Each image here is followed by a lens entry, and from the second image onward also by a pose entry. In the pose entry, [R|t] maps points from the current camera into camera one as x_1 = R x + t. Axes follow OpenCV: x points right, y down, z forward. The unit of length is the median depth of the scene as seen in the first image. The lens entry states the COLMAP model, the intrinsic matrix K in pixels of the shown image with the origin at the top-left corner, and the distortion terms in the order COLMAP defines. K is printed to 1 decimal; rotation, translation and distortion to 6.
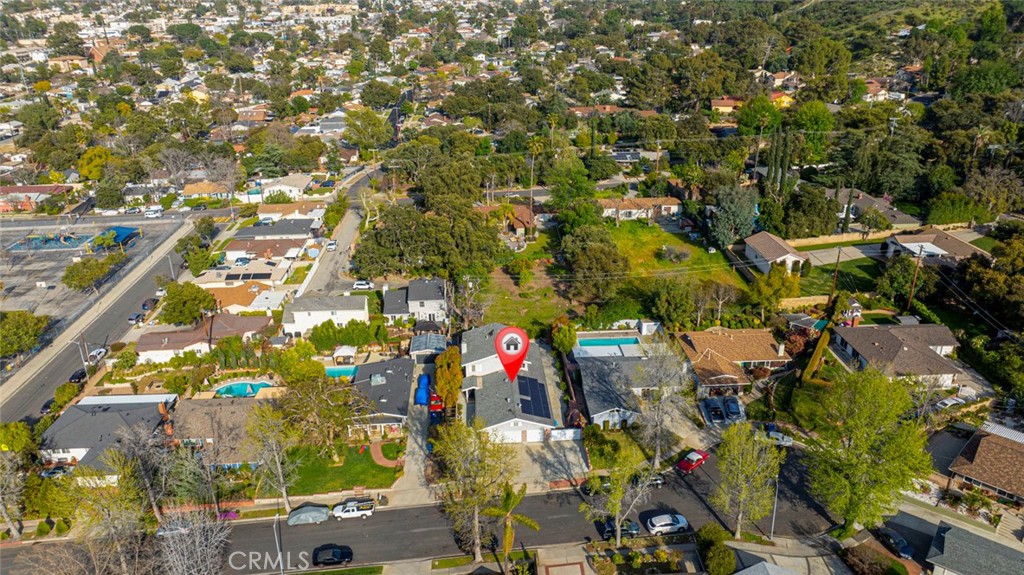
lens RADIAL K [[720.5, 0, 516.4], [0, 720.5, 285.0], [0, 0, 1]] dist [-0.025478, 0.022245]
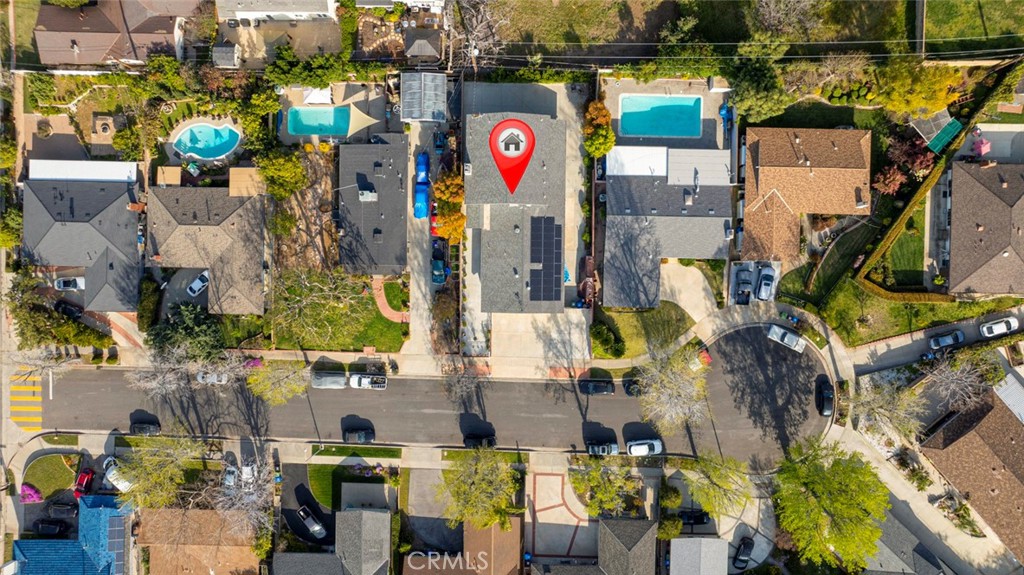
lens RADIAL K [[720.5, 0, 516.4], [0, 720.5, 285.0], [0, 0, 1]] dist [-0.025478, 0.022245]
pose [[0.997121, 0.075373, -0.008228, -0.002752], [-0.019898, 0.364851, 0.930853, -0.672874], [0.073163, -0.928010, 0.365301, 0.656934]]
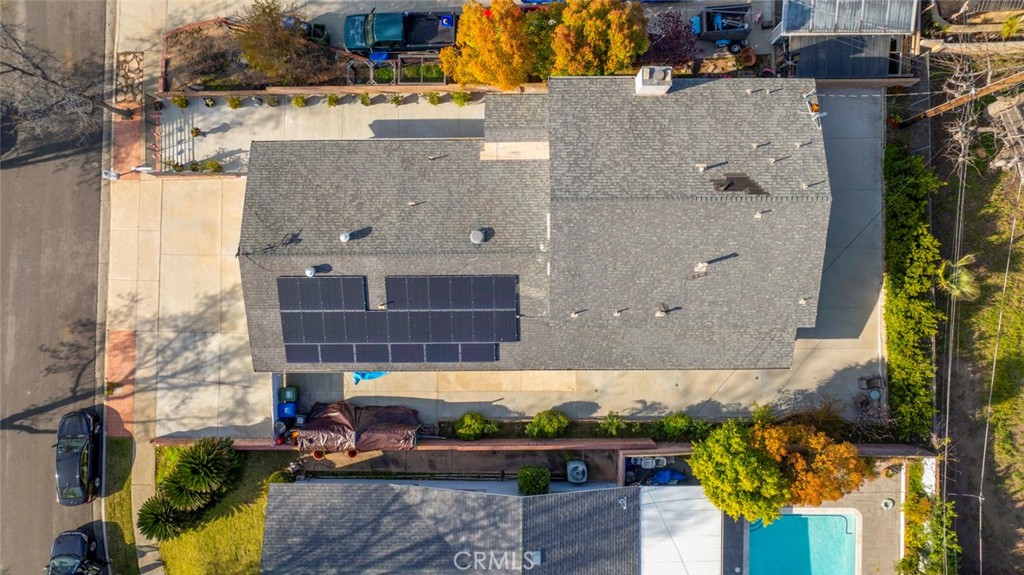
lens RADIAL K [[720.5, 0, 516.4], [0, 720.5, 285.0], [0, 0, 1]] dist [-0.025478, 0.022245]
pose [[-0.055945, 0.998024, 0.028616, -0.003110], [-0.367020, -0.047211, 0.929014, -0.158453], [0.928529, 0.041471, 0.368936, 0.949702]]
